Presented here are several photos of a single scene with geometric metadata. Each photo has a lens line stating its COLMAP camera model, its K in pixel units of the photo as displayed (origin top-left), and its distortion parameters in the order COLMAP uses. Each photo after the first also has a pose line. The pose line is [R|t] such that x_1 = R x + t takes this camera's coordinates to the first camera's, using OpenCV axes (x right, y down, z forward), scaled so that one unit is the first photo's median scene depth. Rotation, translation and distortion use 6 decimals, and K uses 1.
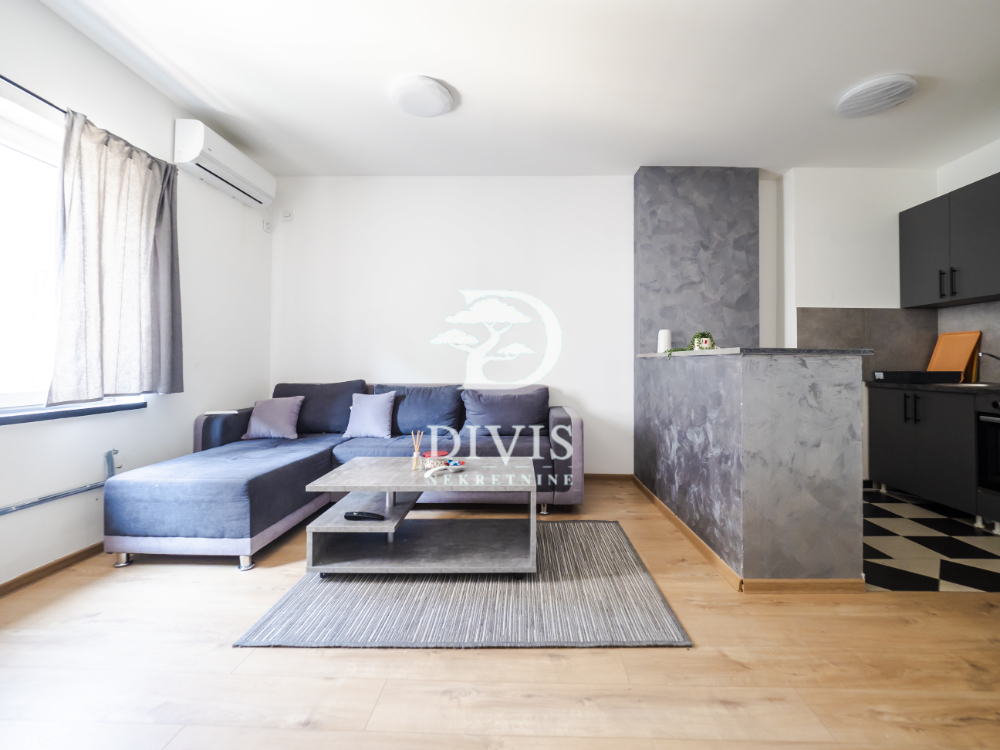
lens RADIAL K [[423.8, 0, 524.4], [0, 423.8, 352.8], [0, 0, 1]] dist [-0.020805, 0.004636]
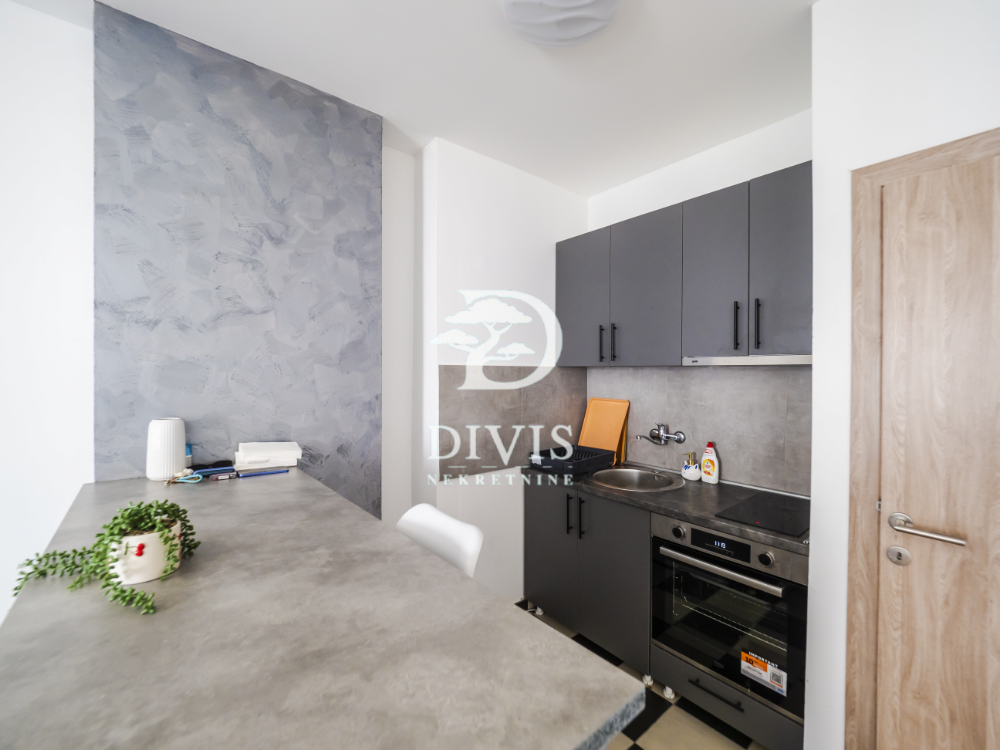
lens RADIAL K [[417.3, 0, 504.6], [0, 417.3, 372.2], [0, 0, 1]] dist [-0.008407, 0.000003]
pose [[0.760743, -0.008746, 0.648995, 0.331264], [-0.008106, 0.999703, 0.022974, -0.116218], [-0.649003, -0.022738, 0.760446, 0.481509]]
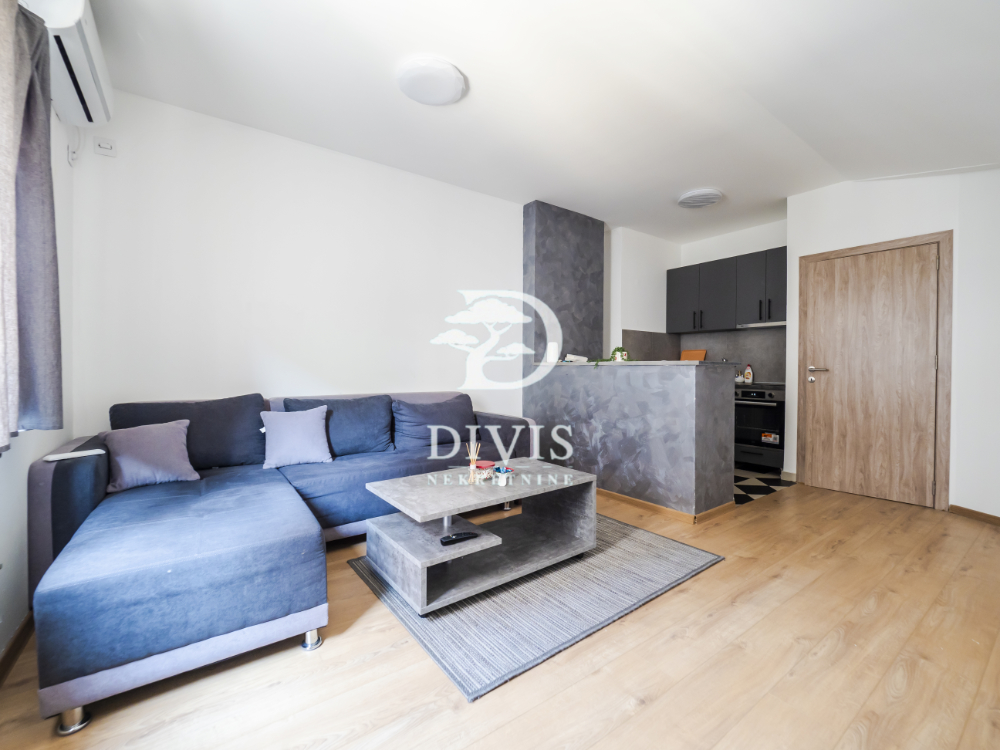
lens RADIAL K [[425.3, 0, 497.7], [0, 425.3, 365.2], [0, 0, 1]] dist [-0.009202, 0.000433]
pose [[0.802883, 0.001024, 0.596135, -0.532952], [-0.011867, 0.999828, 0.014265, -0.004699], [-0.596018, -0.018527, 0.802757, 0.122939]]
